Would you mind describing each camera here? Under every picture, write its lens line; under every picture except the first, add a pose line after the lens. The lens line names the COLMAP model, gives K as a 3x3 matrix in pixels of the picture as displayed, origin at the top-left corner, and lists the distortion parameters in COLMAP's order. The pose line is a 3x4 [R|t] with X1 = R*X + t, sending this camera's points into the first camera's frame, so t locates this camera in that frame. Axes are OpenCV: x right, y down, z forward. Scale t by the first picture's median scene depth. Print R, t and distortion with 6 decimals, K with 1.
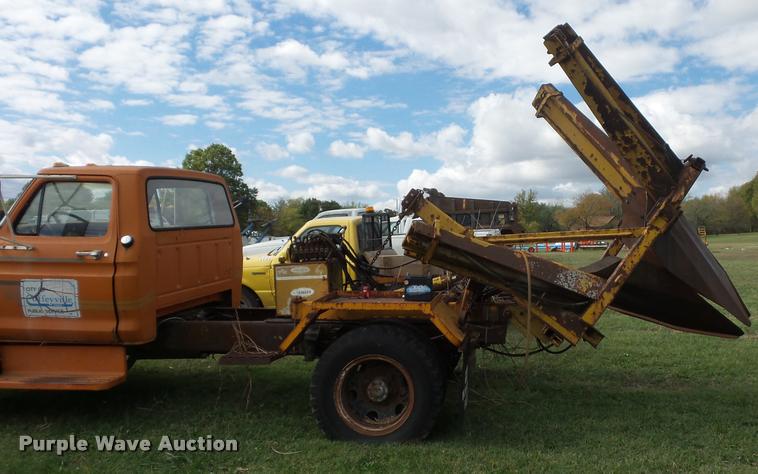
lens RADIAL K [[622.3, 0, 450.5], [0, 622.3, 215.2], [0, 0, 1]] dist [0.001545, -0.005769]
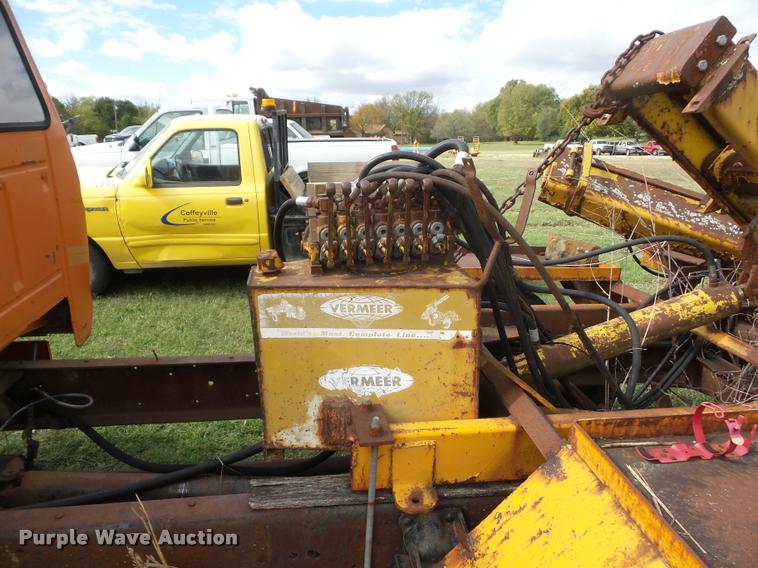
lens RADIAL K [[522.2, 0, 382.0], [0, 522.2, 288.2], [0, 0, 1]] dist [0.002589, -0.002199]
pose [[0.975433, -0.032765, 0.217846, -0.316591], [-0.036017, 0.951852, 0.304435, 0.011018], [-0.217332, -0.304802, 0.927288, 0.885837]]
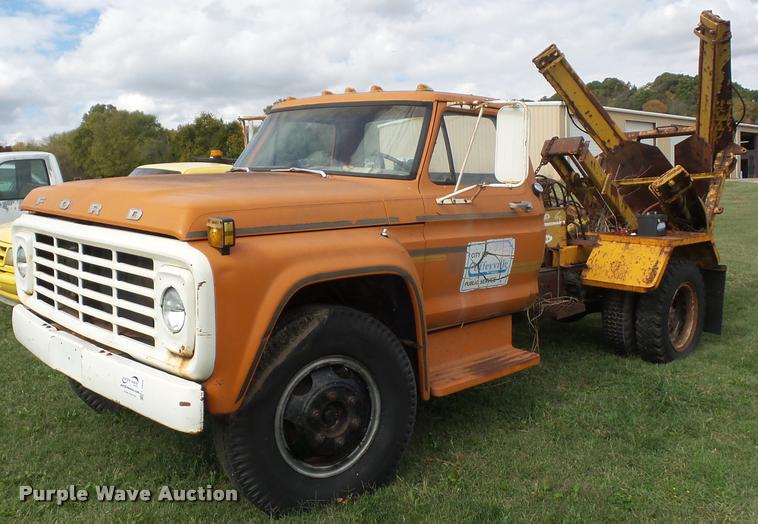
lens RADIAL K [[690.6, 0, 367.9], [0, 690.6, 228.7], [0, 0, 1]] dist [0.007178, 0.006467]
pose [[0.687017, -0.059816, 0.724175, -1.356723], [-0.009688, 0.995763, 0.091440, 0.011194], [-0.726577, -0.069837, 0.683527, 0.515966]]
